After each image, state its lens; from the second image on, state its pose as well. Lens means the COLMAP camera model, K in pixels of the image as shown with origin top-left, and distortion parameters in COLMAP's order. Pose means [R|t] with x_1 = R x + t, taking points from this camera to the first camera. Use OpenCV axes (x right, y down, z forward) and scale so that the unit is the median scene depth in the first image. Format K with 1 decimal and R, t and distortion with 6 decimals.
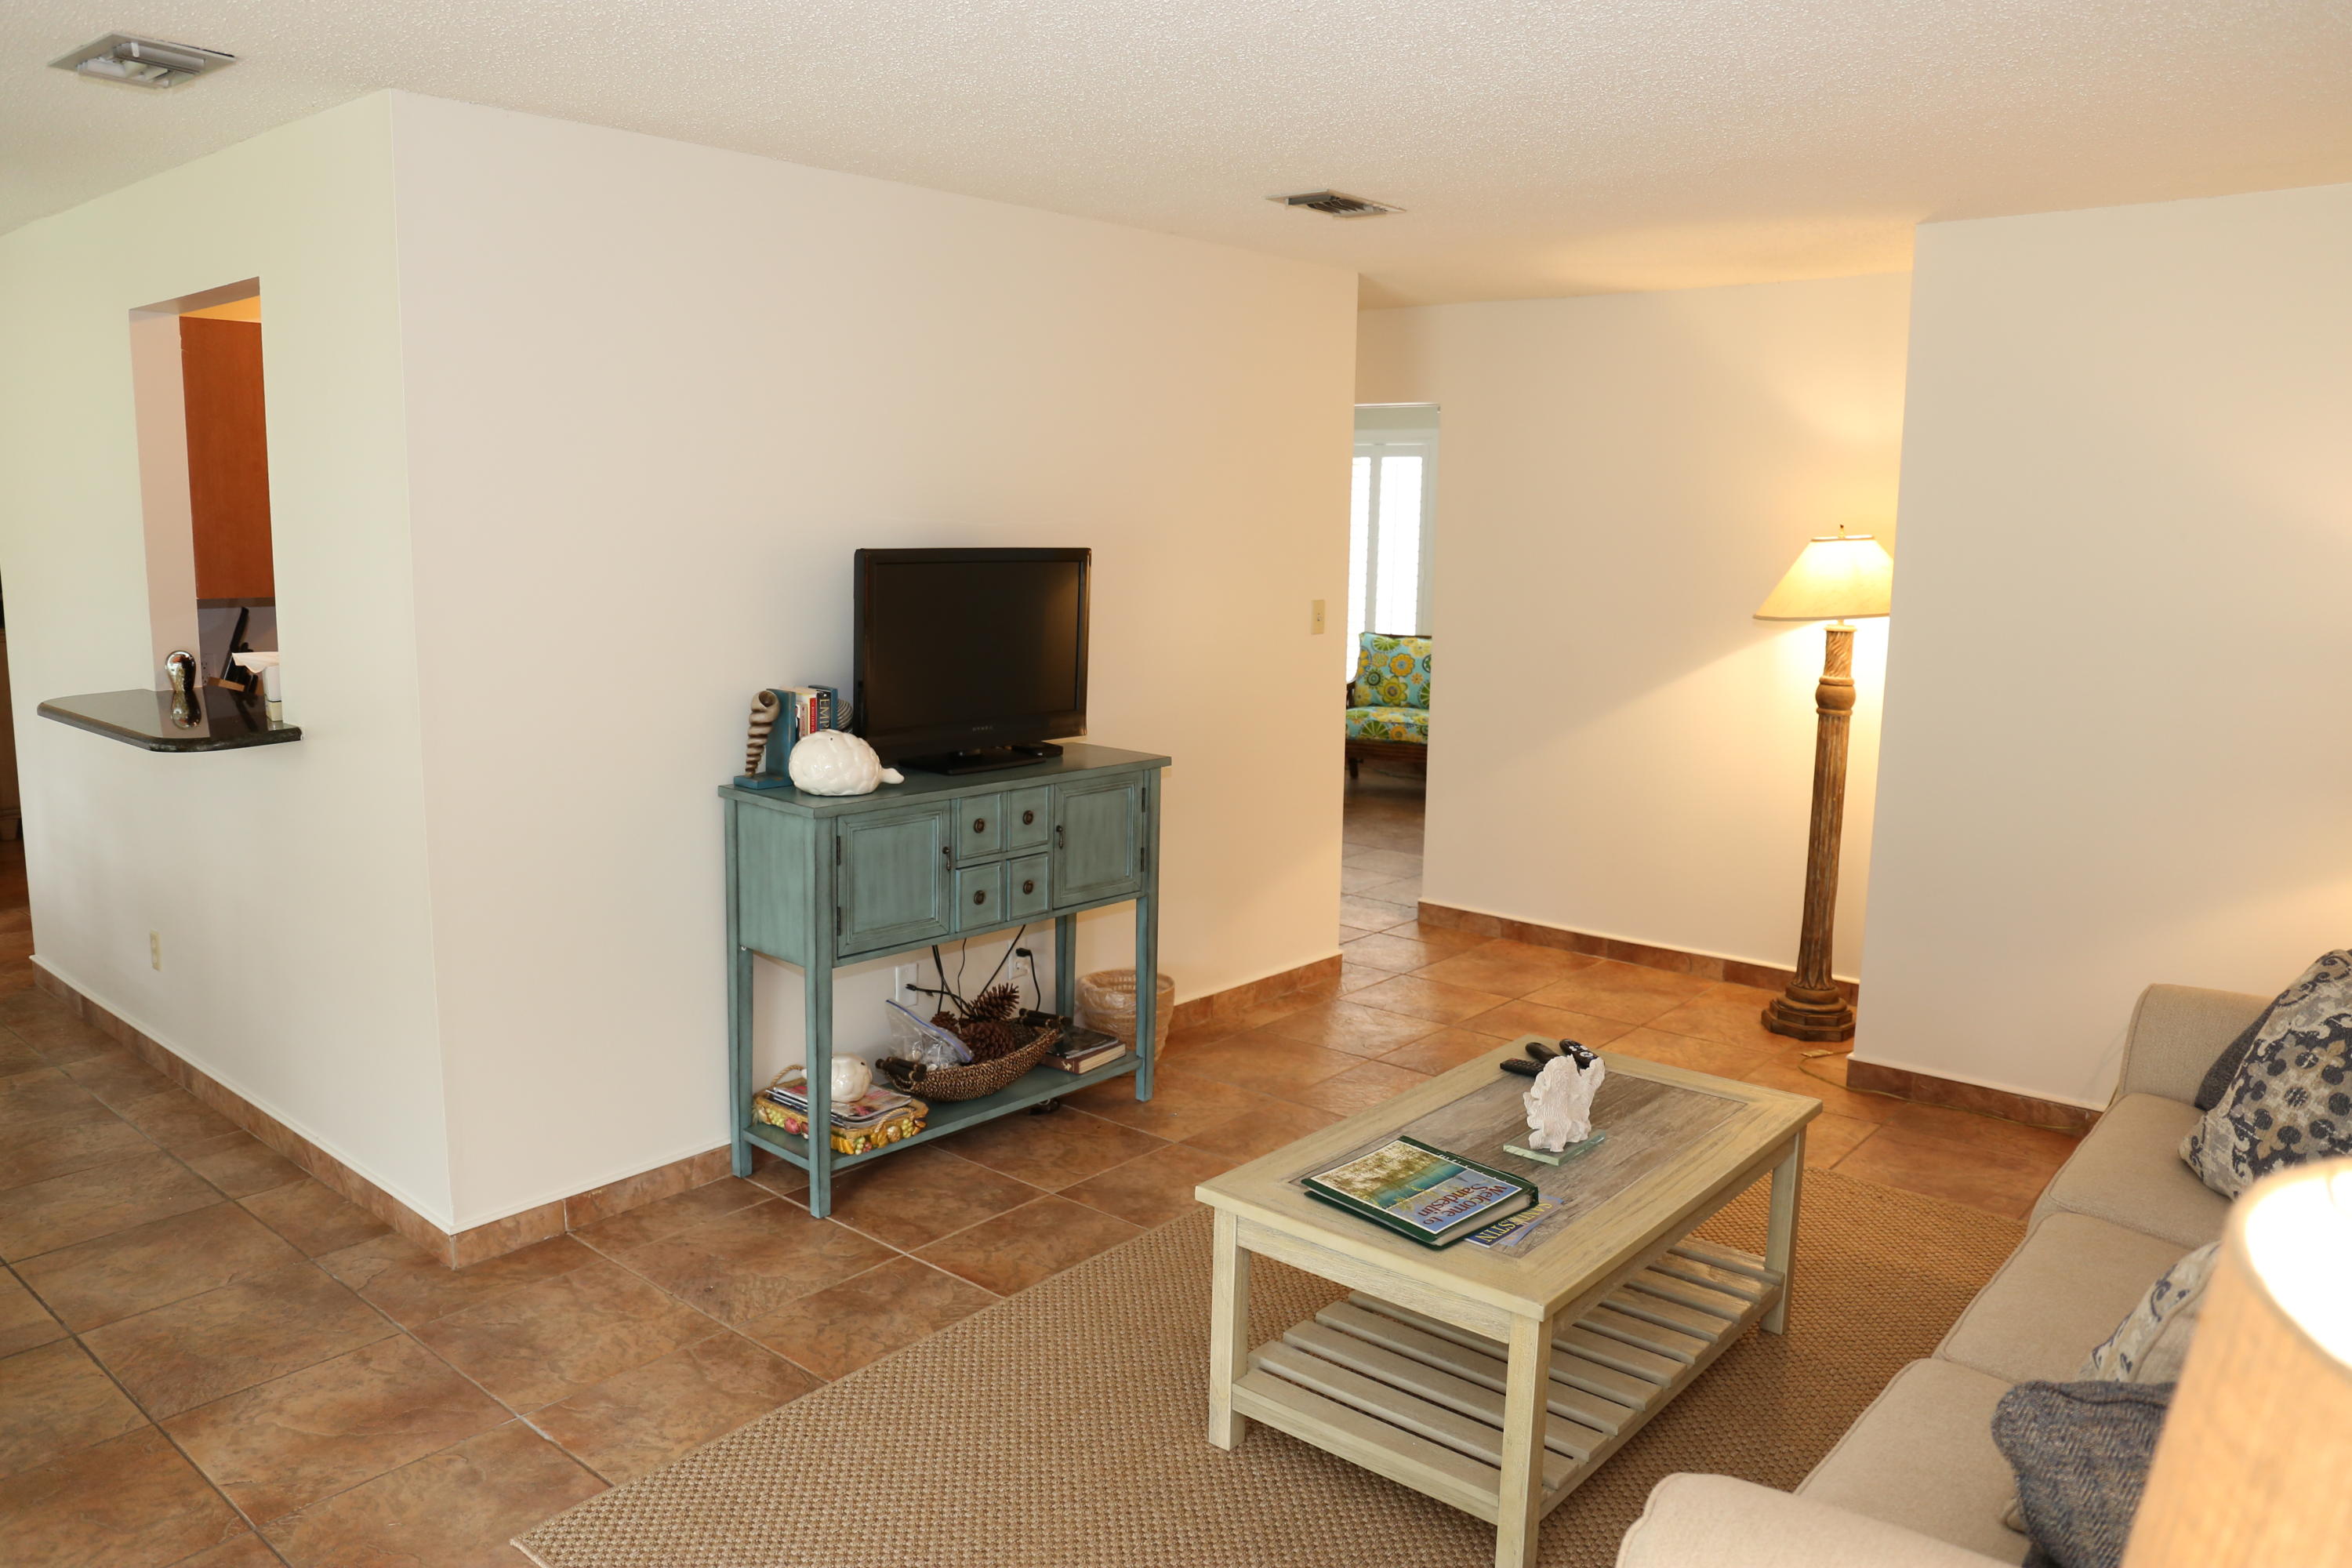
lens RADIAL K [[1664.0, 0, 1151.9], [0, 1664.0, 747.4], [0, 0, 1]] dist [-0.114133, 0.096658]
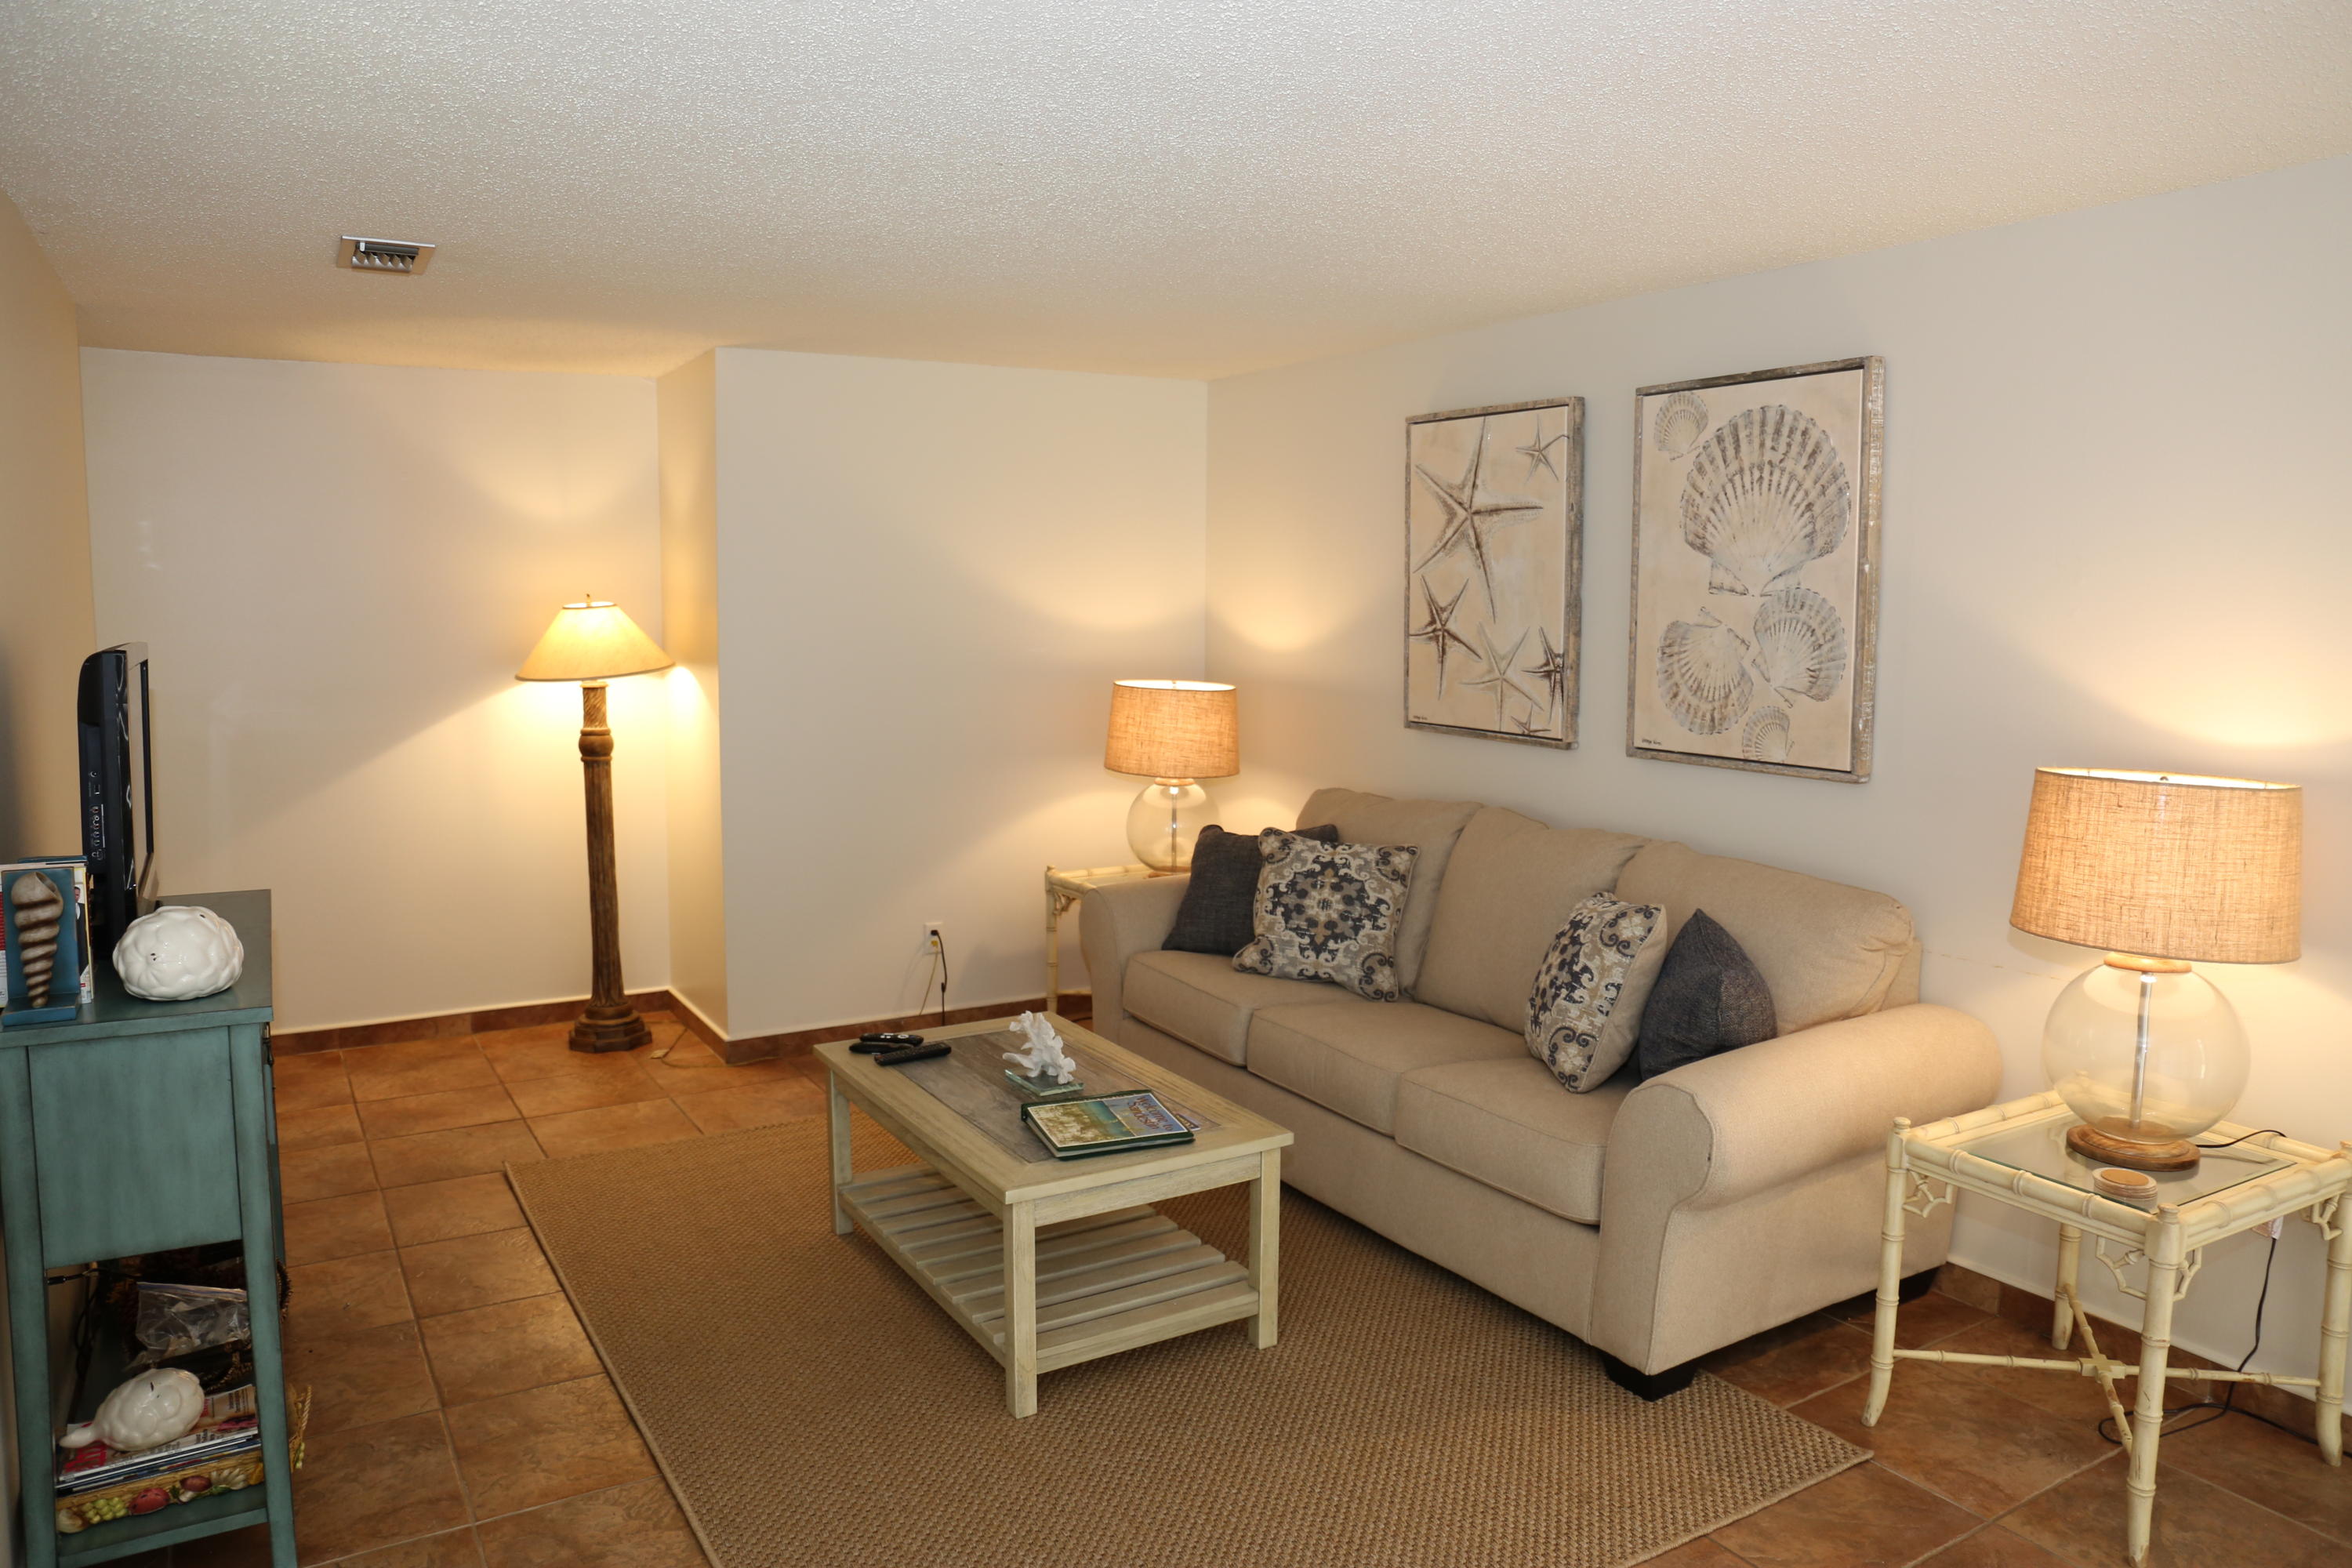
lens RADIAL K [[1599.7, 0, 1176.0], [0, 1599.7, 784.0], [0, 0, 1]] dist [-0.120545, 0.084547]
pose [[0.300160, -0.120937, 0.946191, -0.635308], [0.132814, 0.987567, 0.084093, -0.055135], [-0.944597, 0.100426, 0.312490, 0.369293]]
